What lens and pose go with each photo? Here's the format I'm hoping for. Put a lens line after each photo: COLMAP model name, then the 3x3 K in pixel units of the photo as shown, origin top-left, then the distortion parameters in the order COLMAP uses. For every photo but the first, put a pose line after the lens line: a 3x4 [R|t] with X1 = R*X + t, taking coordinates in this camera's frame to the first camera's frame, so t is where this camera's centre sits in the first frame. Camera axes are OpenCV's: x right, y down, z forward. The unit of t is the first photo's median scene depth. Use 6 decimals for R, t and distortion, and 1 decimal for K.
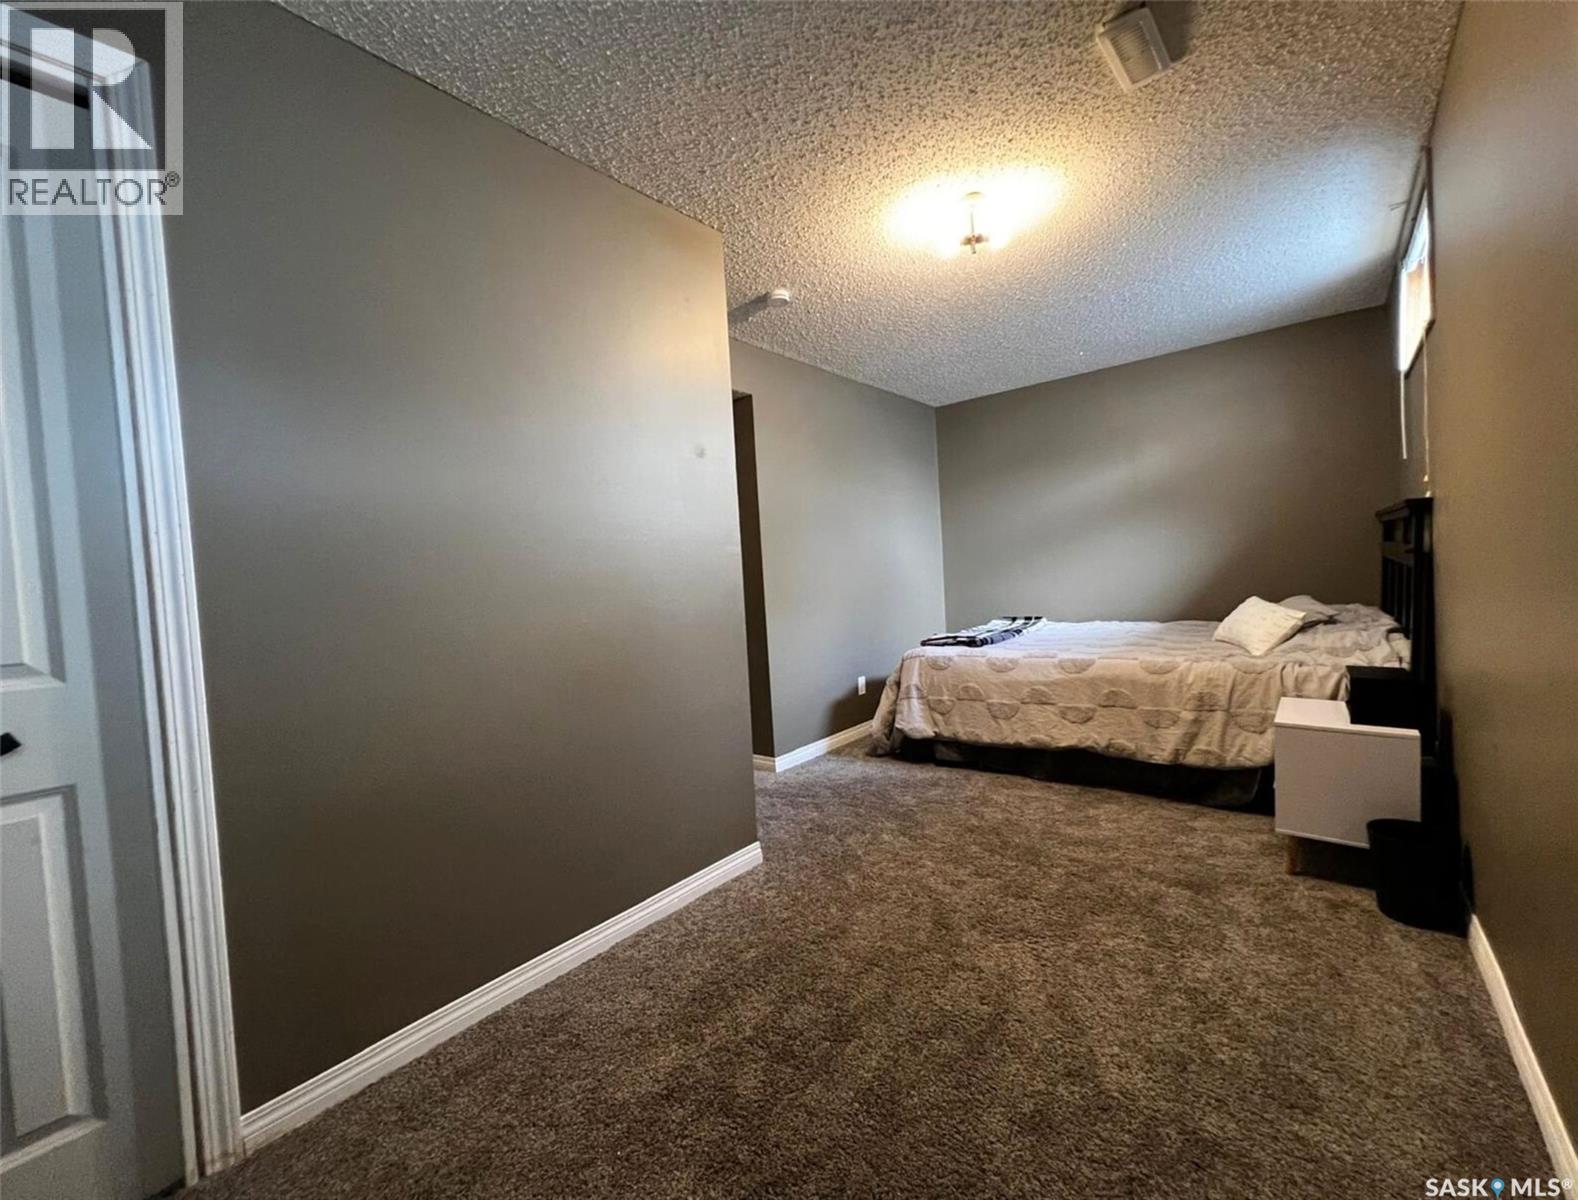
lens RADIAL K [[641.5, 0, 785.8], [0, 641.5, 600.9], [0, 0, 1]] dist [0.000159, 0.000000]
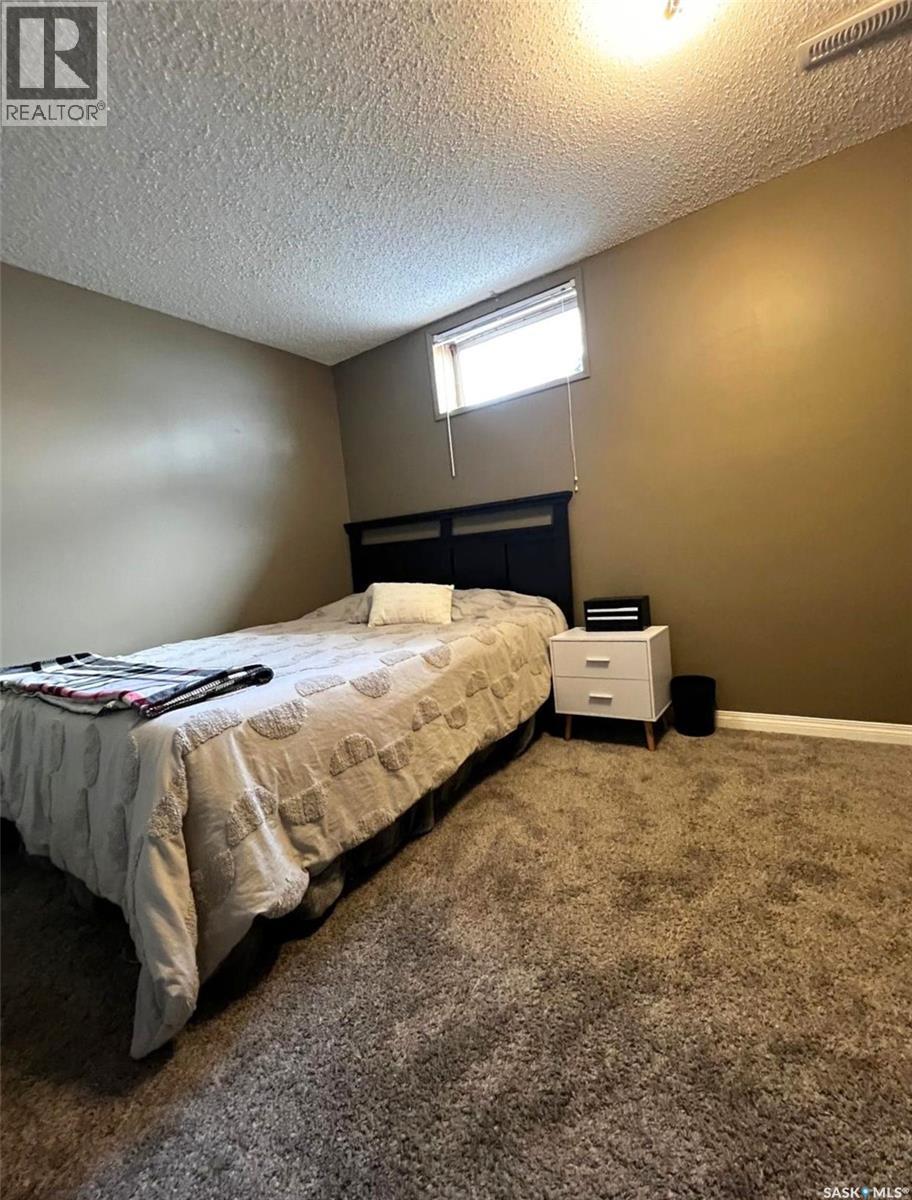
lens RADIAL K [[527.9, 0, 454.1], [0, 527.9, 597.7], [0, 0, 1]] dist [-0.003053, -0.000161]
pose [[-0.091077, -0.013699, 0.995750, -0.168898], [0.144655, 0.989118, 0.026839, 0.013182], [-0.985282, 0.146485, -0.088104, 0.929510]]
